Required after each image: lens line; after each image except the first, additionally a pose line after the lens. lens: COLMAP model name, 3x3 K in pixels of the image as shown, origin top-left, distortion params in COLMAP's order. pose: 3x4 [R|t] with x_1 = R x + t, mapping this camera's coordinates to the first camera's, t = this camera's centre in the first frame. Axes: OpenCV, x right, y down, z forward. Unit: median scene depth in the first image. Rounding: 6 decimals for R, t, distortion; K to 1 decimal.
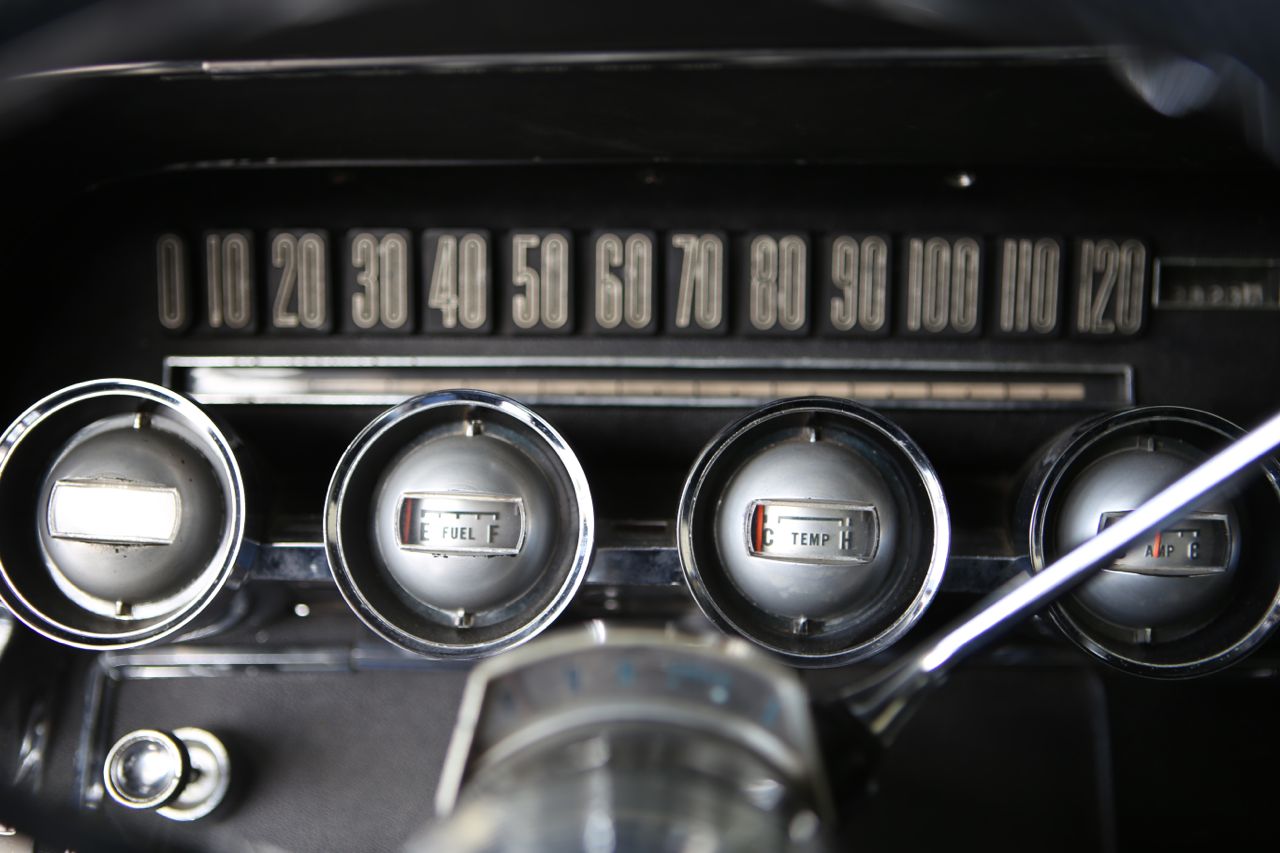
lens RADIAL K [[1567.9, 0, 640.0], [0, 1567.9, 426.5], [0, 0, 1]] dist [-0.030575, -0.038587]
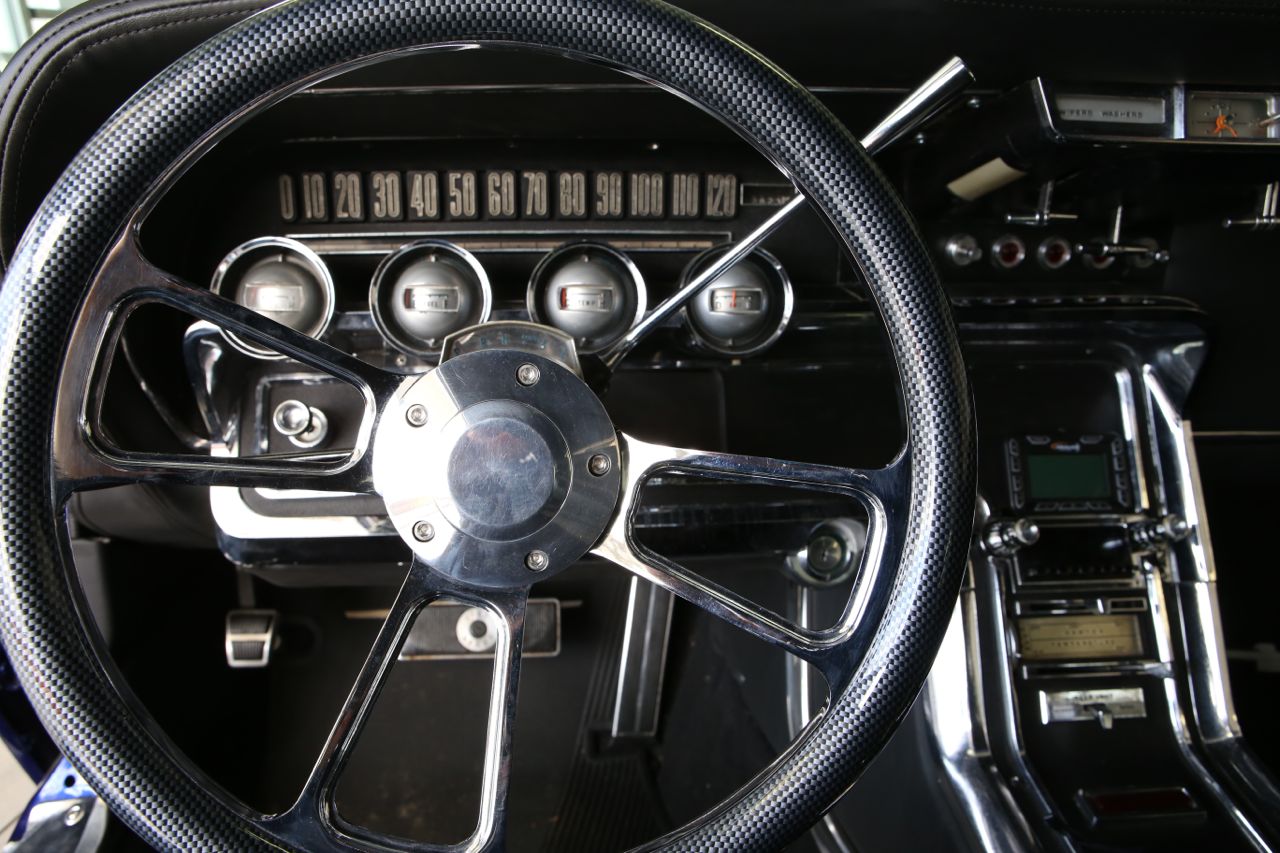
lens RADIAL K [[888.8, 0, 640.0], [0, 888.8, 426.5], [0, 0, 1]] dist [-0.090885, 0.003254]
pose [[0.990750, -0.035647, 0.130937, 0.008685], [0.018476, 0.991331, 0.130085, 0.071008], [-0.134439, -0.126462, 0.982819, -0.264492]]
